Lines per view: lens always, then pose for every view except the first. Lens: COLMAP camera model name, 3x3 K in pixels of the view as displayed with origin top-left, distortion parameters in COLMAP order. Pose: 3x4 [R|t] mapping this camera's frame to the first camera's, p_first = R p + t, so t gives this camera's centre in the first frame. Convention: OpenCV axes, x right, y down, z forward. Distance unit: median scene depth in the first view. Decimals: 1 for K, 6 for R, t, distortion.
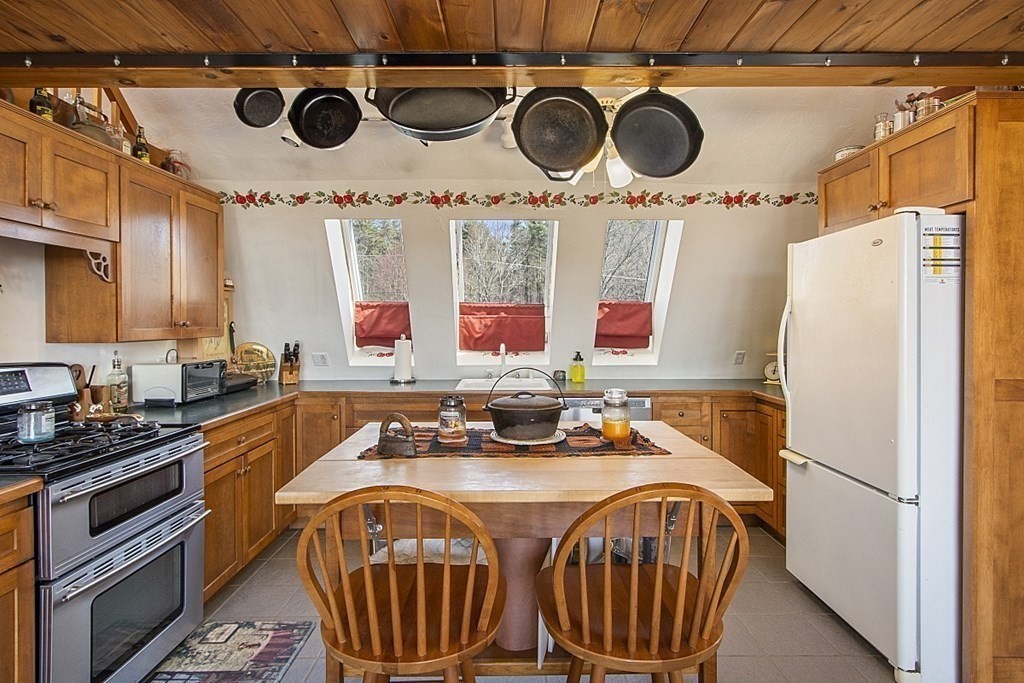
lens RADIAL K [[531.9, 0, 511.9], [0, 531.9, 326.0], [0, 0, 1]] dist [0.002569, 0.001557]
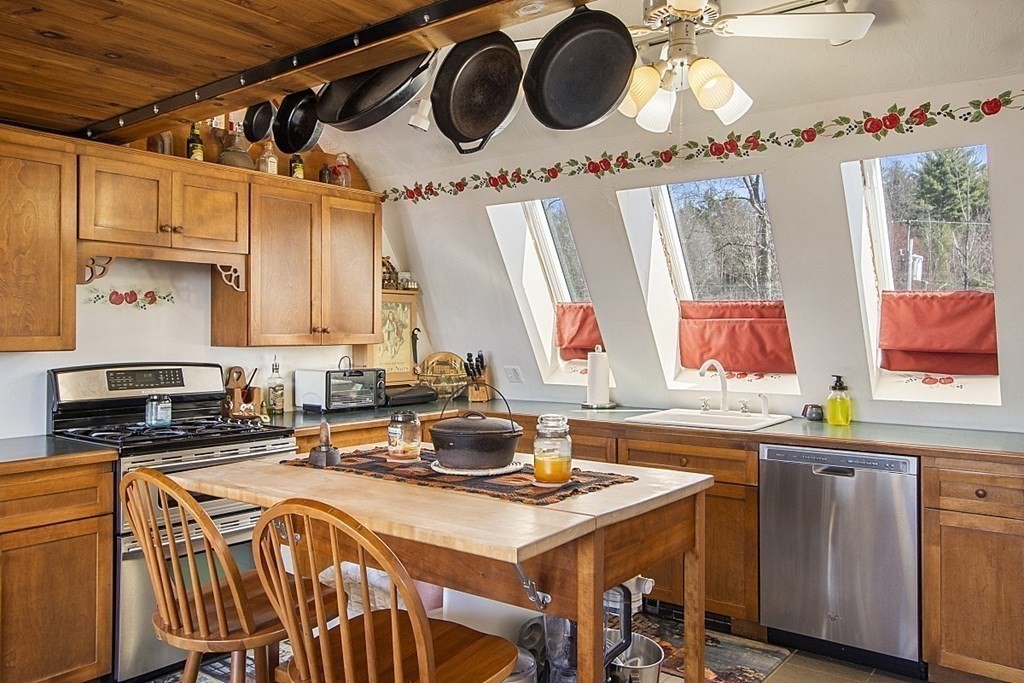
lens RADIAL K [[786.5, 0, 511.6], [0, 786.5, 326.0], [0, 0, 1]] dist [-0.006037, 0.002178]
pose [[0.788758, -0.002780, -0.614697, 0.610238], [-0.005311, 0.999922, -0.011338, 0.003619], [0.614680, 0.012207, 0.788682, 0.064616]]
